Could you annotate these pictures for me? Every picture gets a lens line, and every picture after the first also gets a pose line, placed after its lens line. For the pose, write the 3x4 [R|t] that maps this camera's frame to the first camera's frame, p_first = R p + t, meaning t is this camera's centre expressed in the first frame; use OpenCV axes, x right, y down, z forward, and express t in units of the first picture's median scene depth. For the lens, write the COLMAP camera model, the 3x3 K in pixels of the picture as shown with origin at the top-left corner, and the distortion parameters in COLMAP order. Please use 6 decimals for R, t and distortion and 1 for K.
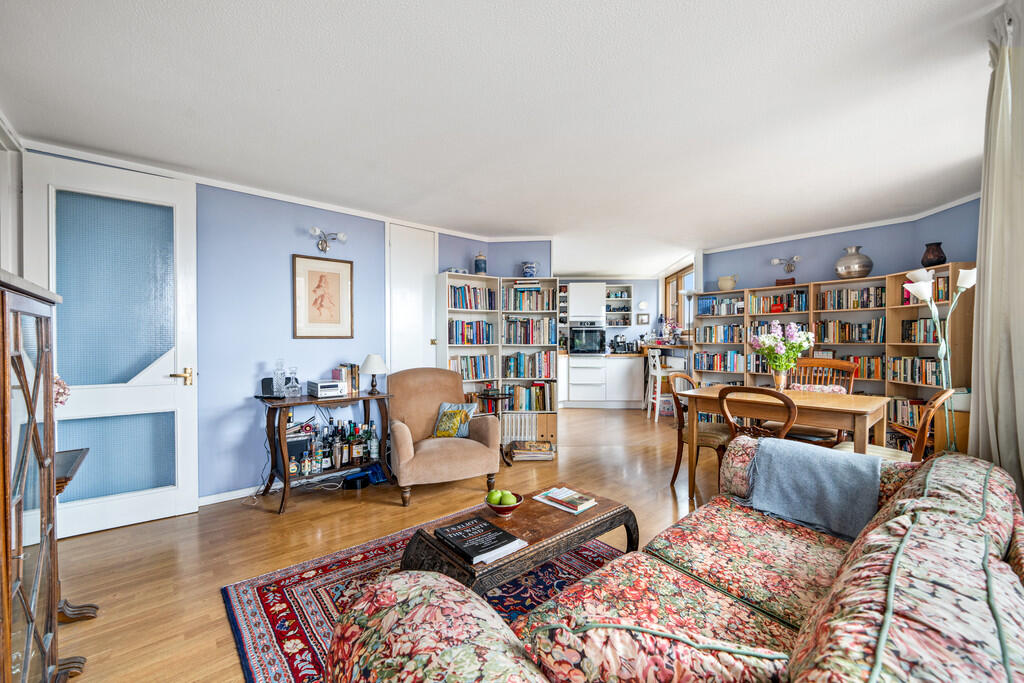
lens RADIAL K [[400.7, 0, 506.3], [0, 400.7, 346.9], [0, 0, 1]] dist [-0.010454, -0.000074]
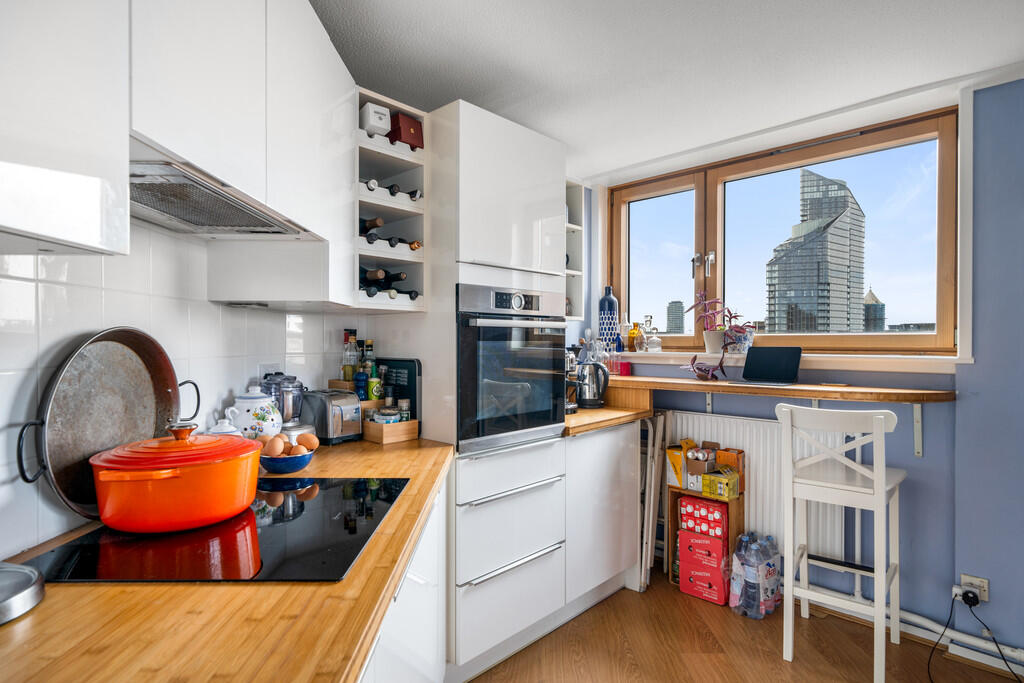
lens RADIAL K [[539.4, 0, 508.3], [0, 539.4, 344.9], [0, 0, 1]] dist [0.002230, 0.001527]
pose [[0.623079, -0.004045, 0.782149, -0.069060], [0.011765, 0.999922, -0.004200, -0.050556], [-0.782071, 0.011819, 0.623078, 1.296091]]
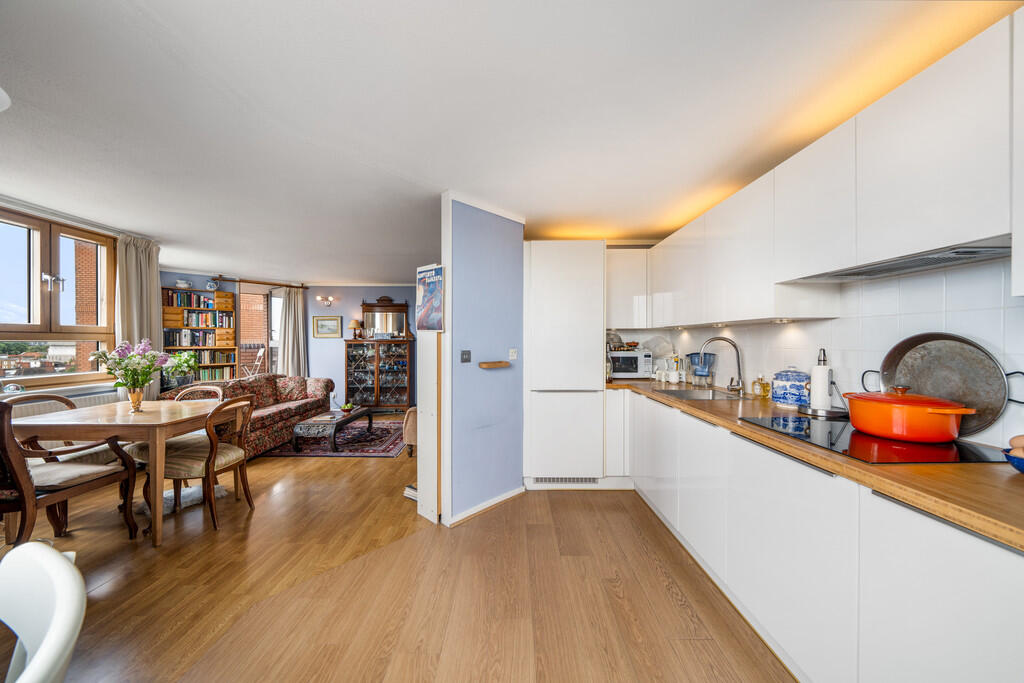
lens RADIAL K [[356.4, 0, 514.0], [0, 356.4, 343.8], [0, 0, 1]] dist [-0.007067, -0.000403]
pose [[-0.644765, 0.008924, -0.764329, 0.497311], [-0.011899, 0.999694, 0.021710, -0.054929], [0.764289, 0.023092, -0.644461, 1.521702]]
